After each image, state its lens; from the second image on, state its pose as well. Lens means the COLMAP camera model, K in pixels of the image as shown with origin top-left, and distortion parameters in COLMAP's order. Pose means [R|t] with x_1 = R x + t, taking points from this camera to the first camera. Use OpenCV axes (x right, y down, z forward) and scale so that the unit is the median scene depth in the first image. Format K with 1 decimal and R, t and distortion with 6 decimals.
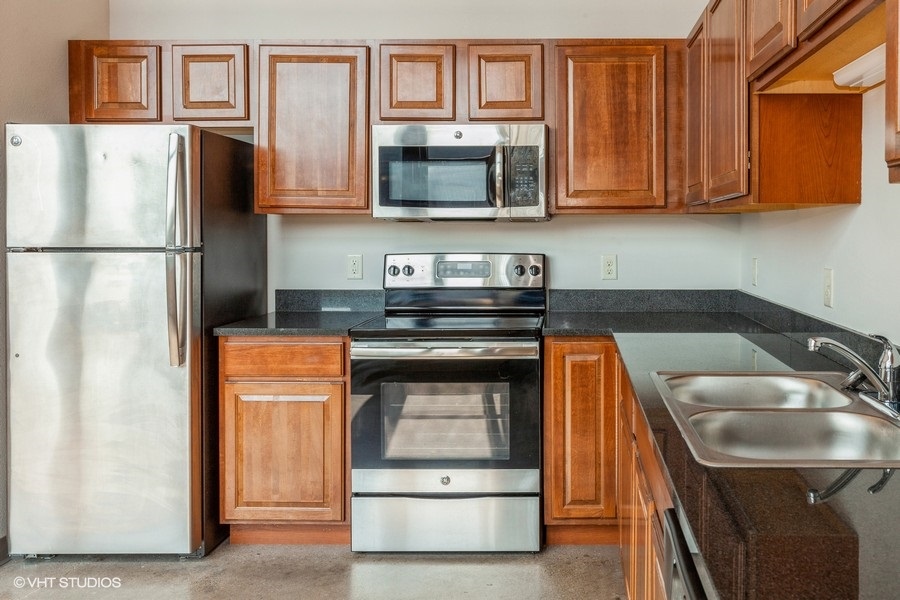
lens RADIAL K [[757.9, 0, 569.2], [0, 757.9, 242.8], [0, 0, 1]] dist [-0.003306, 0.004228]
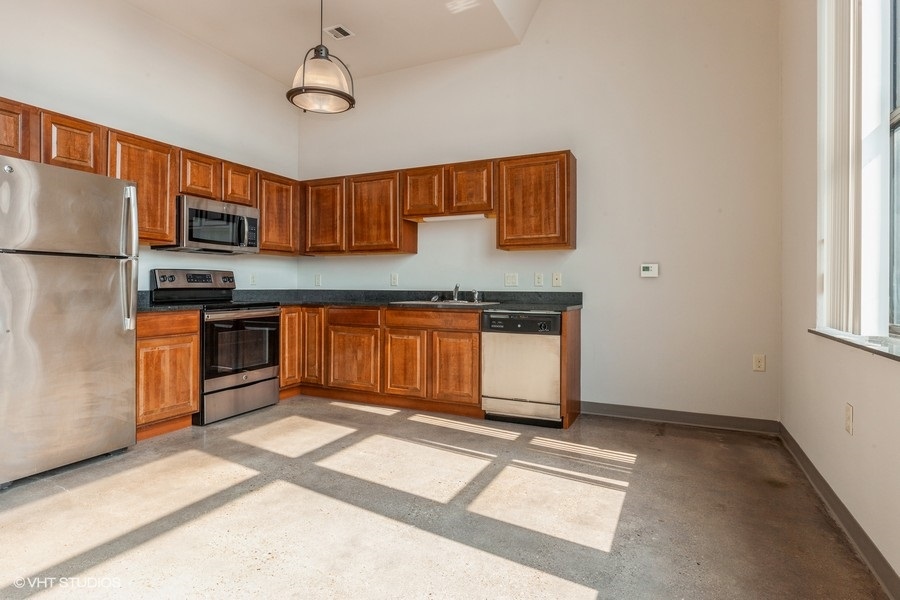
lens RADIAL K [[480.7, 0, 449.0], [0, 480.7, 285.3], [0, 0, 1]] dist [-0.000127, 0.000015]
pose [[0.423493, 0.001118, 0.905899, -1.069783], [0.013550, 0.999880, -0.007568, 0.077899], [-0.905798, 0.015480, 0.423427, -0.053709]]
